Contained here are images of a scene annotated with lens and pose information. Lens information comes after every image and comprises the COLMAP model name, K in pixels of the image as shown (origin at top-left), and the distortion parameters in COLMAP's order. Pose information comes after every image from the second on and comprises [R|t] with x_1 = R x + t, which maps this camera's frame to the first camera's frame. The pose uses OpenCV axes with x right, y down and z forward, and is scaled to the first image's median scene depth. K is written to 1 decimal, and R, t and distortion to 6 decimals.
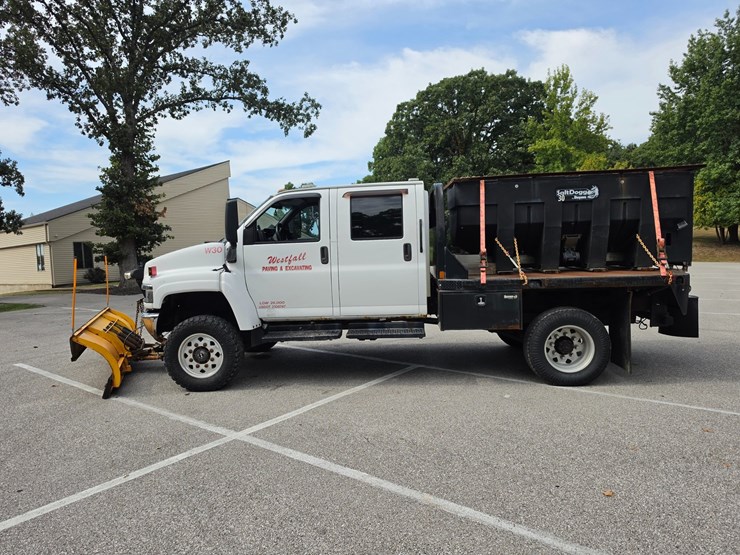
lens RADIAL K [[517.3, 0, 356.1], [0, 517.3, 293.9], [0, 0, 1]] dist [0.074030, -0.099720]
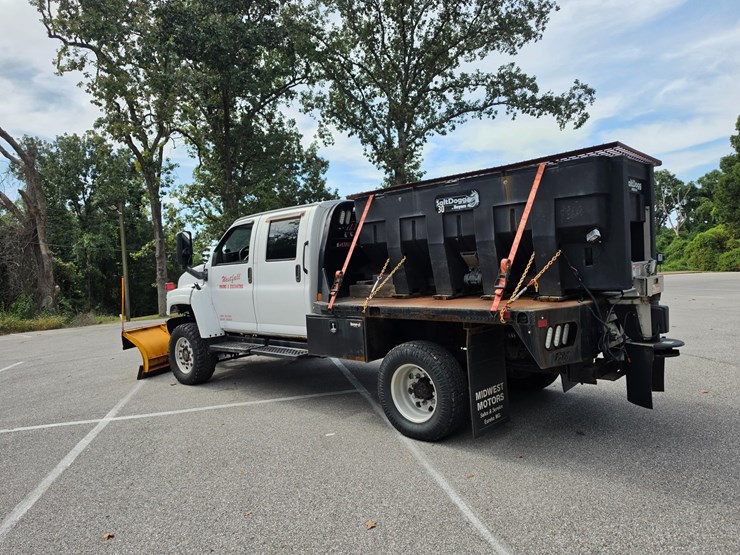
lens RADIAL K [[518.0, 0, 356.6], [0, 518.0, 277.1], [0, 0, 1]] dist [0.075174, -0.097693]
pose [[0.772892, 0.009154, -0.634472, 0.211710], [-0.030029, 0.999303, -0.022163, -0.014036], [0.633827, 0.036183, 0.772628, 0.074371]]
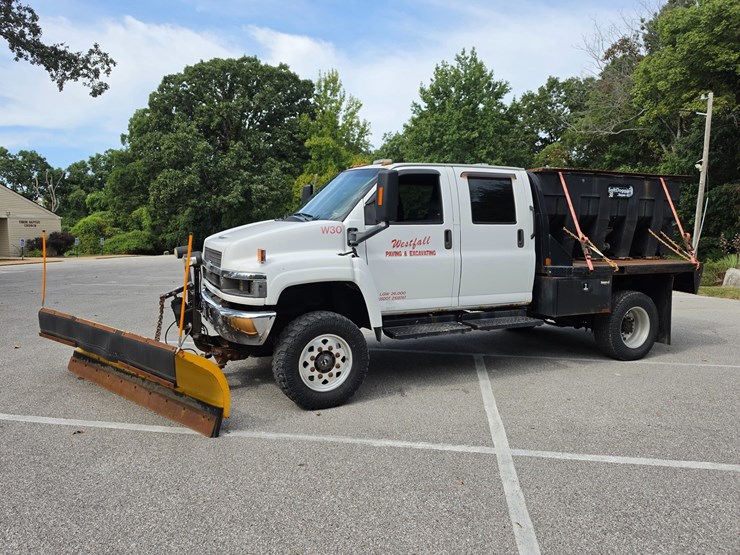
lens RADIAL K [[517.5, 0, 363.0], [0, 517.5, 283.0], [0, 0, 1]] dist [0.088028, -0.140525]
pose [[0.865940, -0.014173, 0.499948, -0.166662], [0.014538, 0.999889, 0.003165, -0.001027], [-0.499937, 0.004528, 0.866050, 0.075334]]
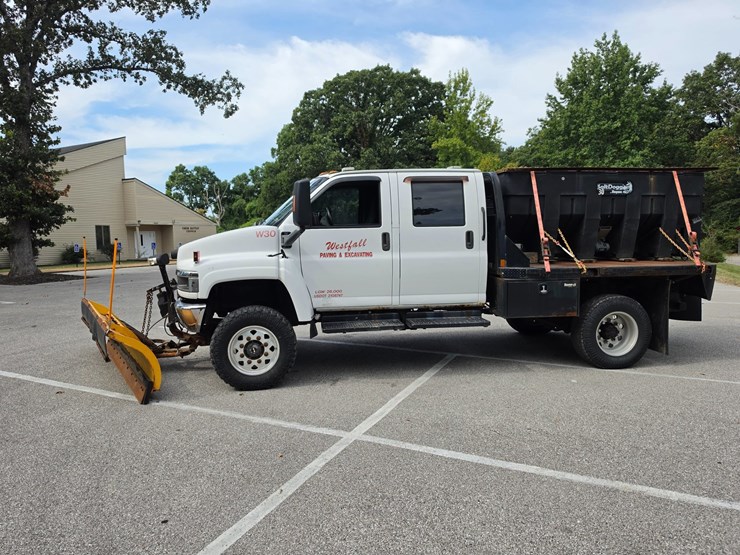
lens RADIAL K [[517.5, 0, 363.0], [0, 517.5, 283.0], [0, 0, 1]] dist [0.088028, -0.140525]
pose [[0.973155, 0.000931, 0.230148, -0.083634], [-0.000594, 0.999999, -0.001538, 0.000788], [-0.230150, 0.001360, 0.973154, 0.020511]]
